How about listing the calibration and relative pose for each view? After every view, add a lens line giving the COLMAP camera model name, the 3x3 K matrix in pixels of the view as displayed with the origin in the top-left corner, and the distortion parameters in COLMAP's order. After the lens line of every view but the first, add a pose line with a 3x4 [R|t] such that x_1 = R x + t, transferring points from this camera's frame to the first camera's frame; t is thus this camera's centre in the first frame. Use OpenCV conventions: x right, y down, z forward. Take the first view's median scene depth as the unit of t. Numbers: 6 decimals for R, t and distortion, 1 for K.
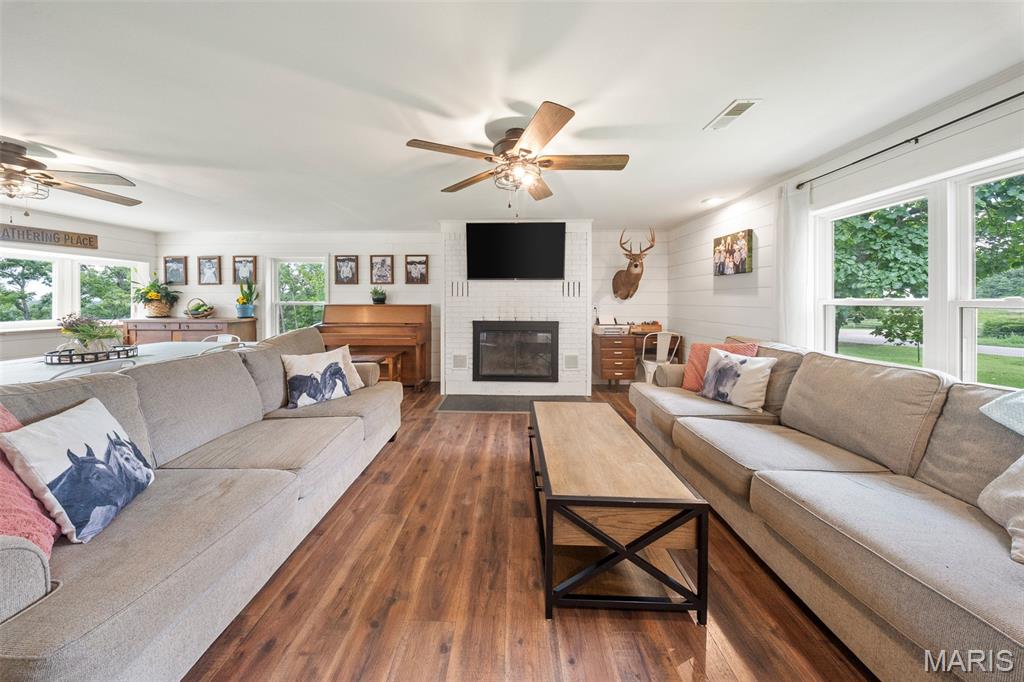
lens RADIAL K [[319.8, 0, 508.8], [0, 319.8, 302.4], [0, 0, 1]] dist [0.007068, -0.004077]
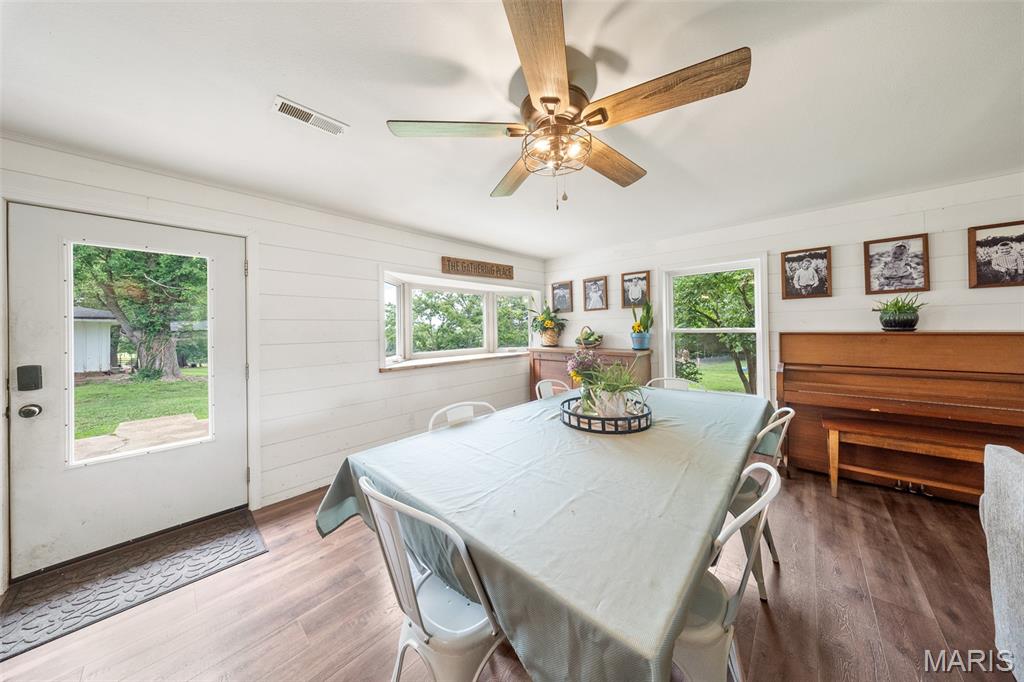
lens RADIAL K [[320.0, 0, 525.8], [0, 320.0, 326.4], [0, 0, 1]] dist [0.000456, -0.002175]
pose [[0.769193, -0.016351, -0.638808, -0.554166], [0.014700, 0.999861, -0.007891, -0.007474], [0.638848, -0.003321, 0.769326, 0.218864]]
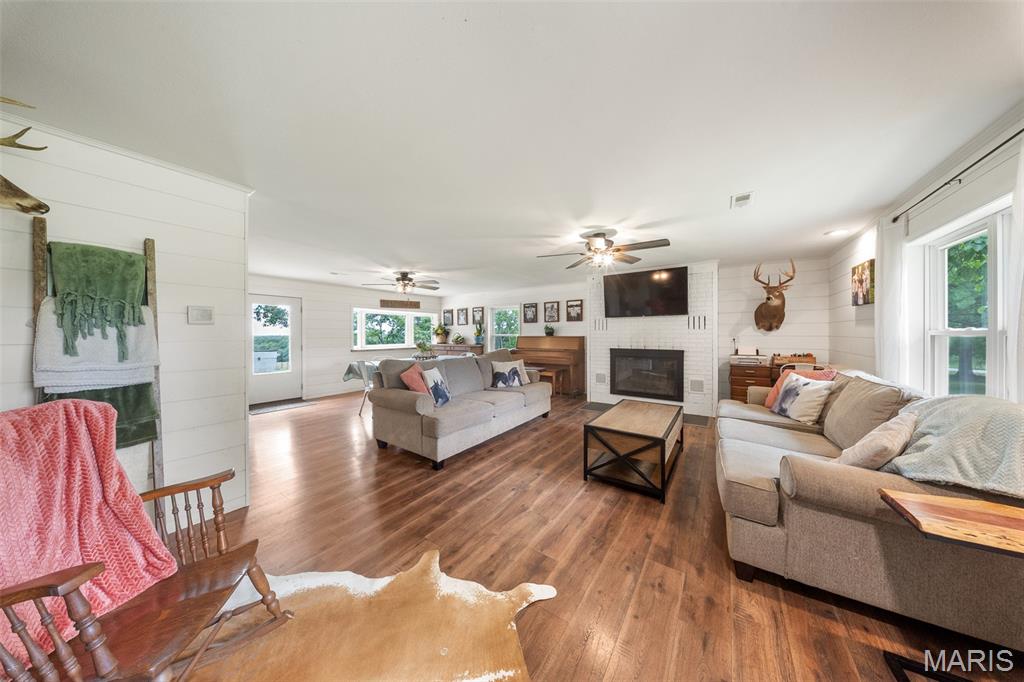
lens RADIAL K [[308.9, 0, 514.2], [0, 308.9, 335.7], [0, 0, 1]] dist [0.000102, -0.002010]
pose [[0.838178, -0.001817, -0.545394, 0.229449], [0.002725, 0.999996, 0.000857, 0.002647], [0.545390, -0.002204, 0.838180, -0.266049]]
